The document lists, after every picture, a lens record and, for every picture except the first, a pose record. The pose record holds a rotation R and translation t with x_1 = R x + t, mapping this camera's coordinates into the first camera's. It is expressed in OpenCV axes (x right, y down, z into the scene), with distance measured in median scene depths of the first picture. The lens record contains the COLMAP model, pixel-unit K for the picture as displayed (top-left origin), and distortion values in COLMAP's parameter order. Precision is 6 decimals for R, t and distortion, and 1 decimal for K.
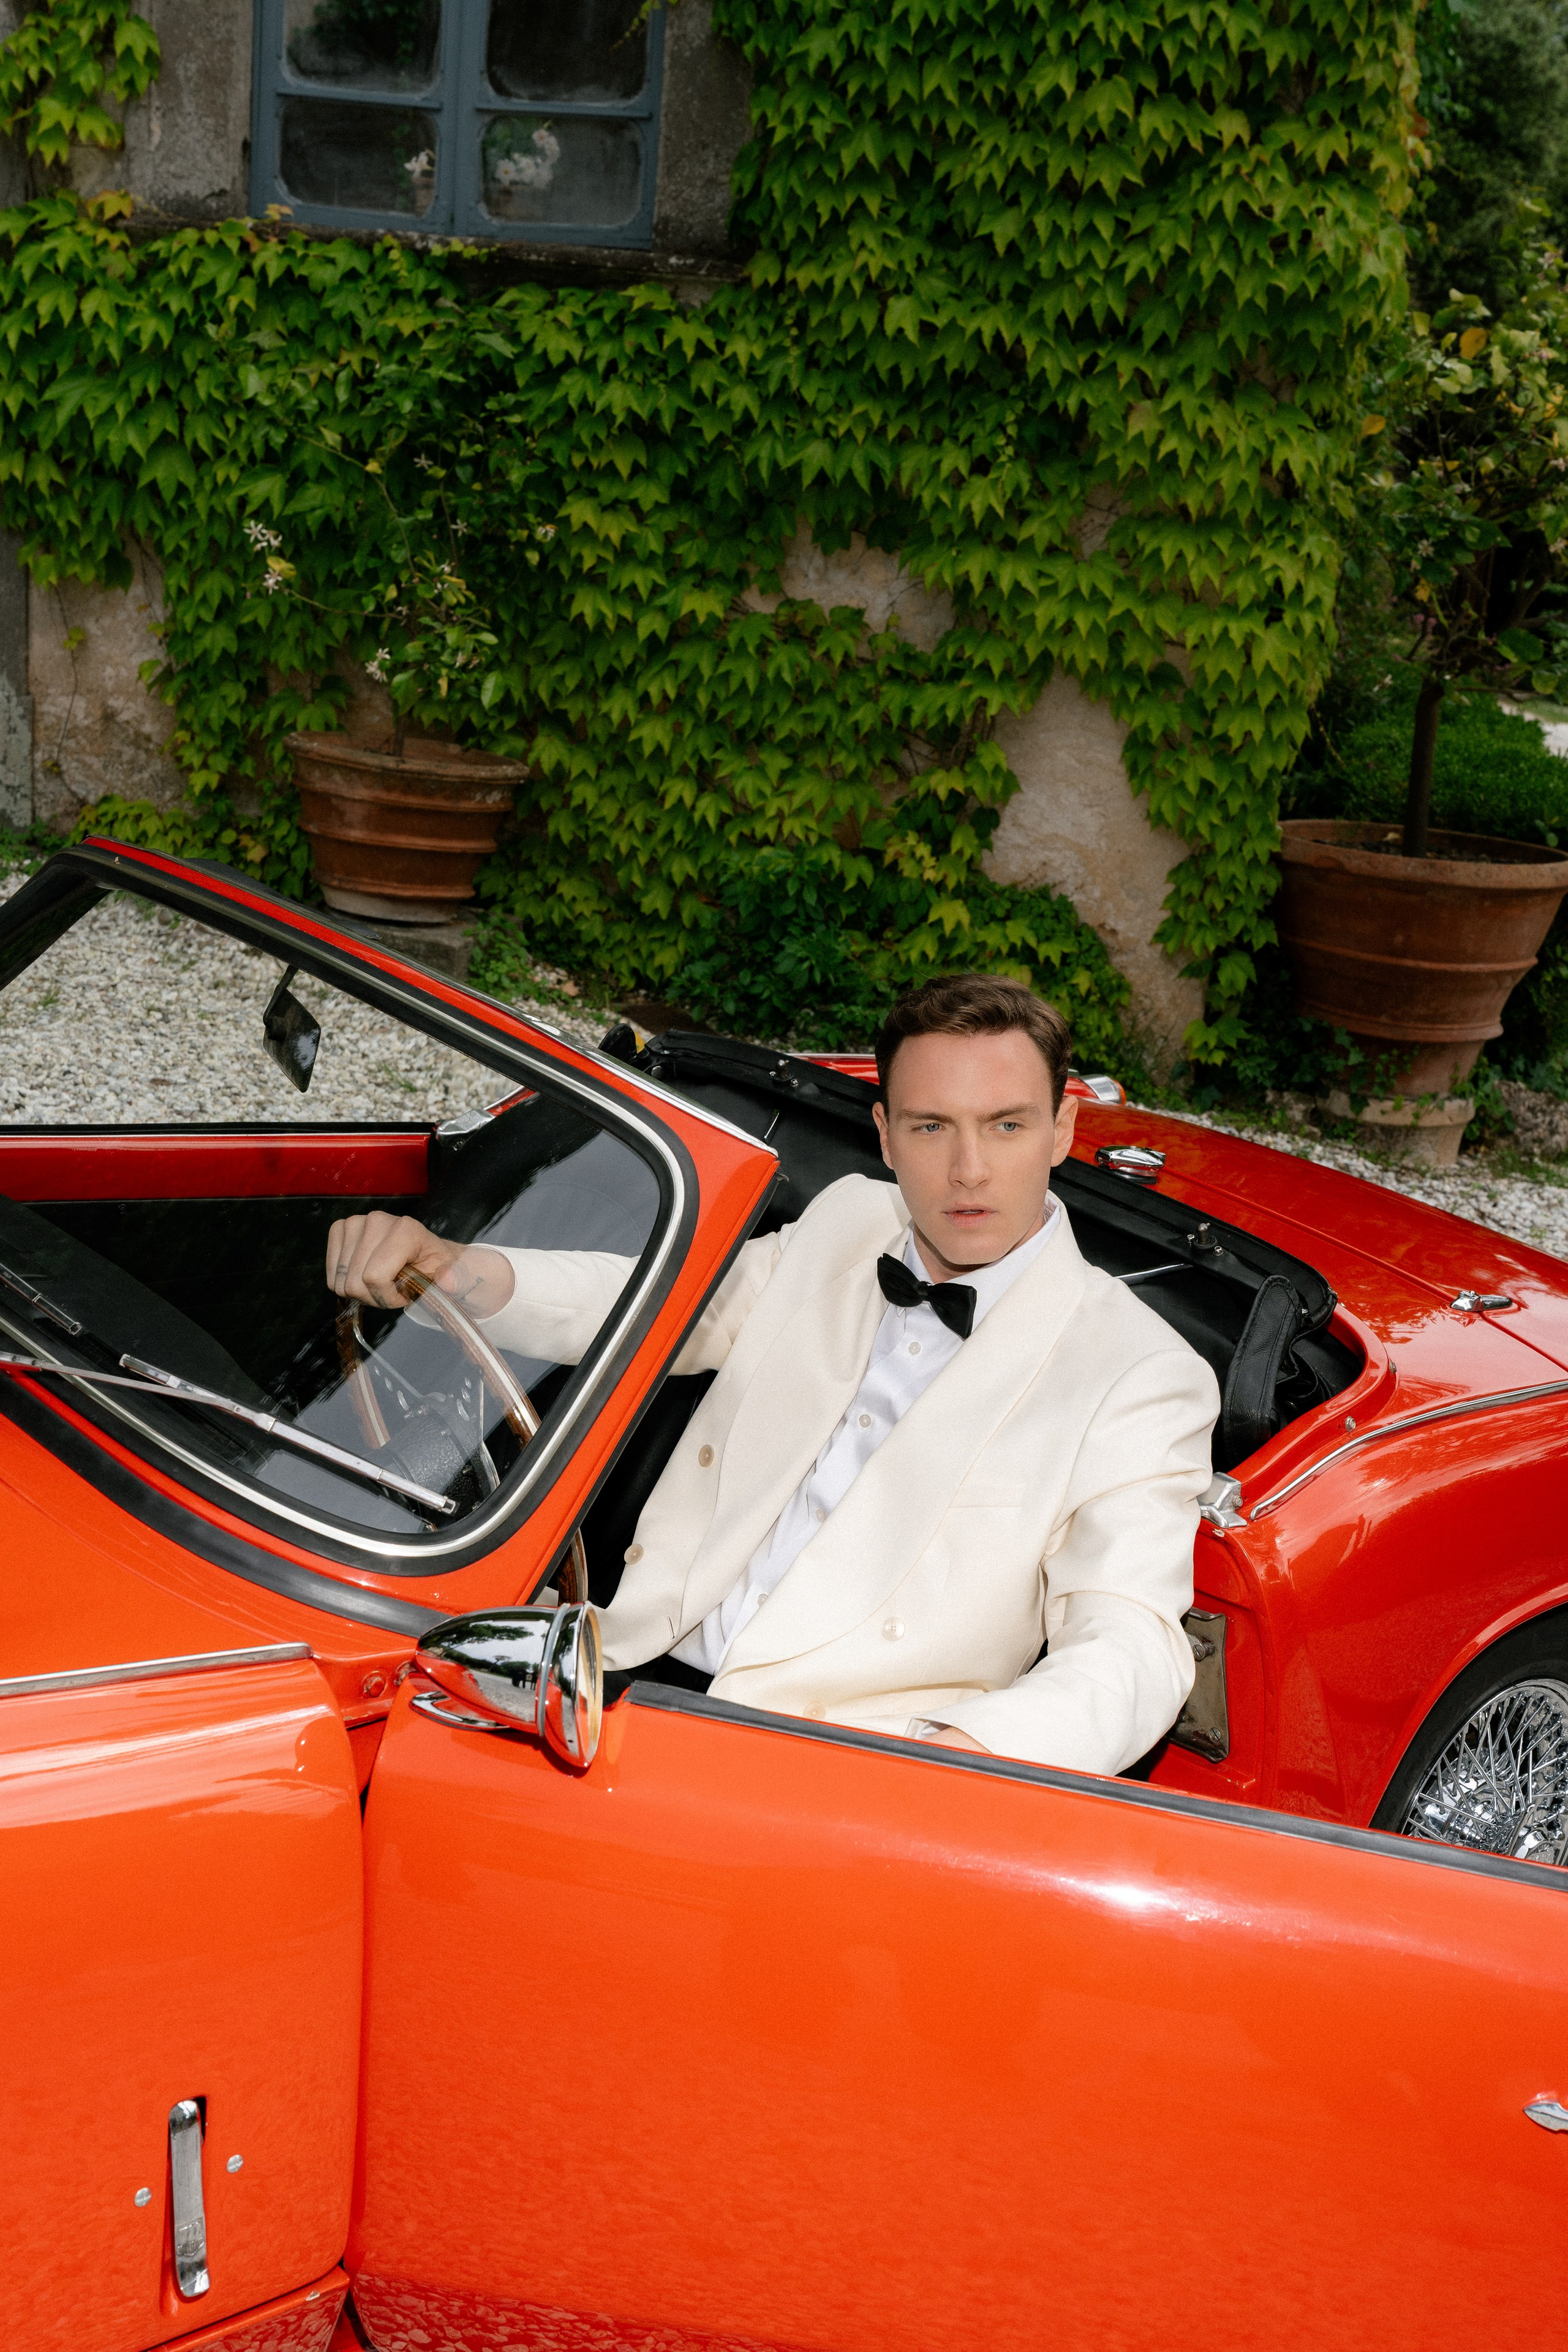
lens RADIAL K [[2690.2, 0, 785.2], [0, 2690.2, 1174.2], [0, 0, 1]] dist [0.016832, 0.000000]
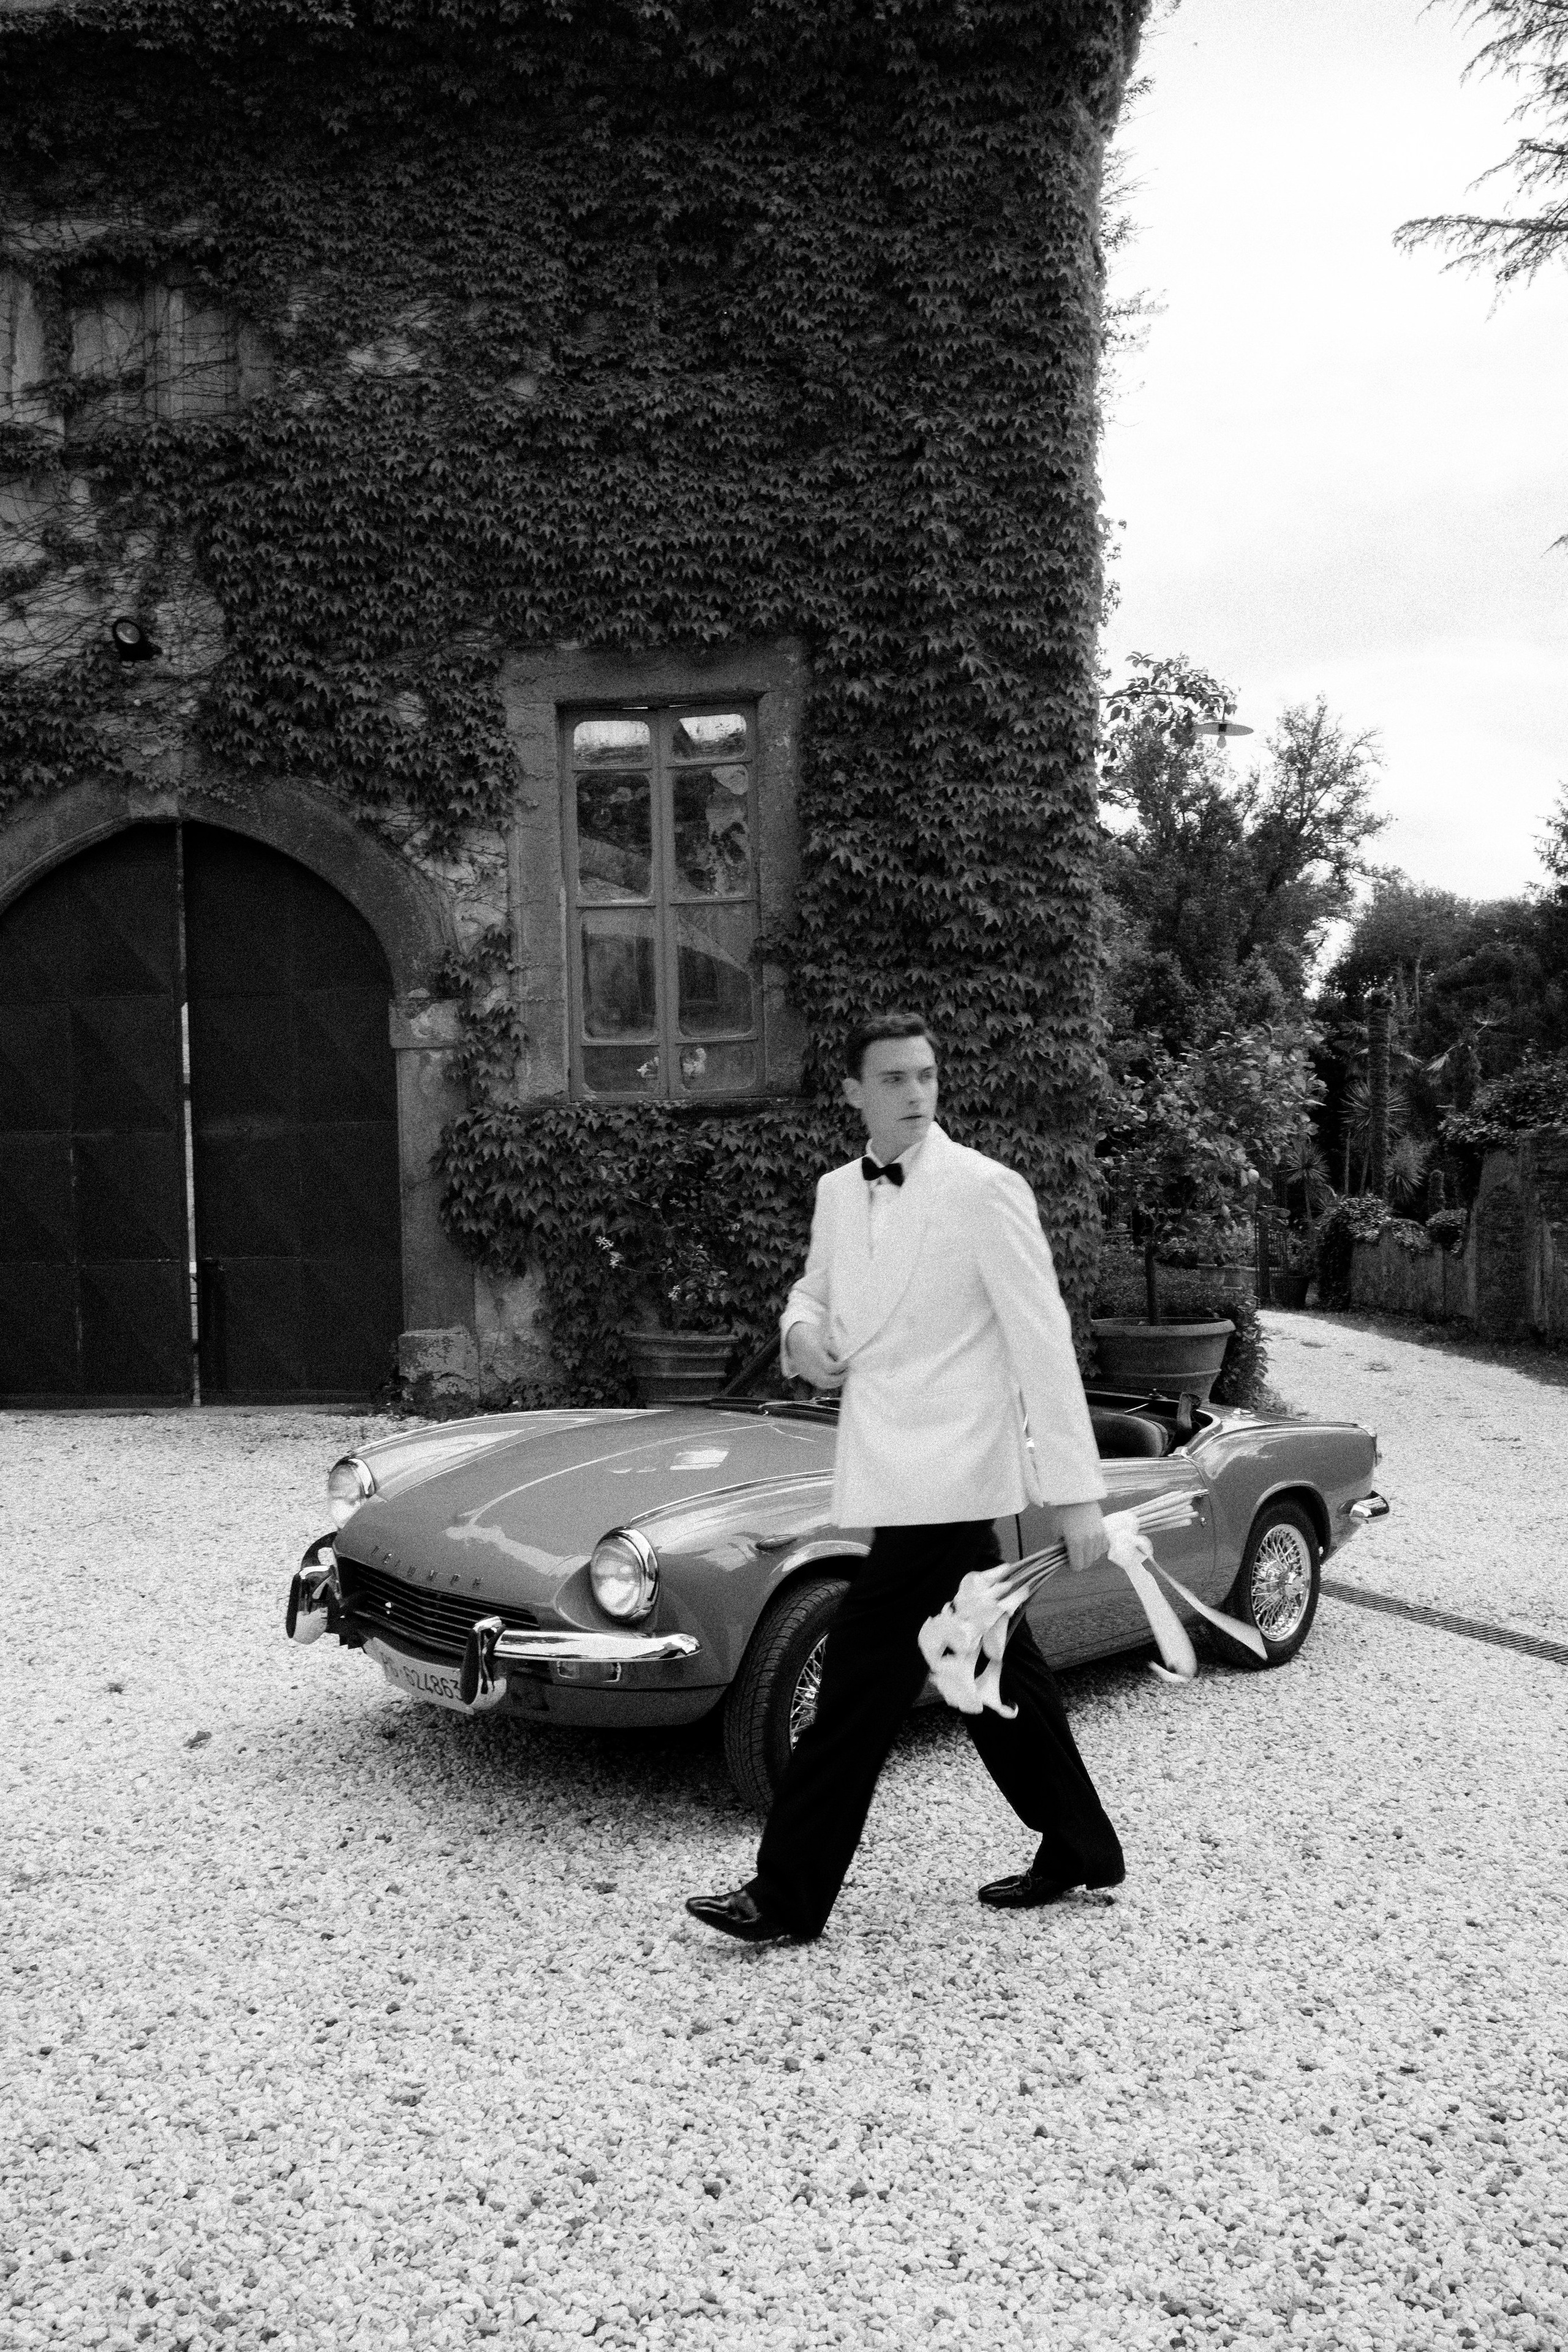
lens RADIAL K [[1885.4, 0, 784.5], [0, 1885.4, 1177.8], [0, 0, 1]] dist [-0.003823, 0.000092]
pose [[0.990951, -0.109503, 0.077627, -0.162194], [0.125818, 0.959253, -0.252988, 0.109258], [-0.046761, 0.260465, 0.964350, -0.459323]]
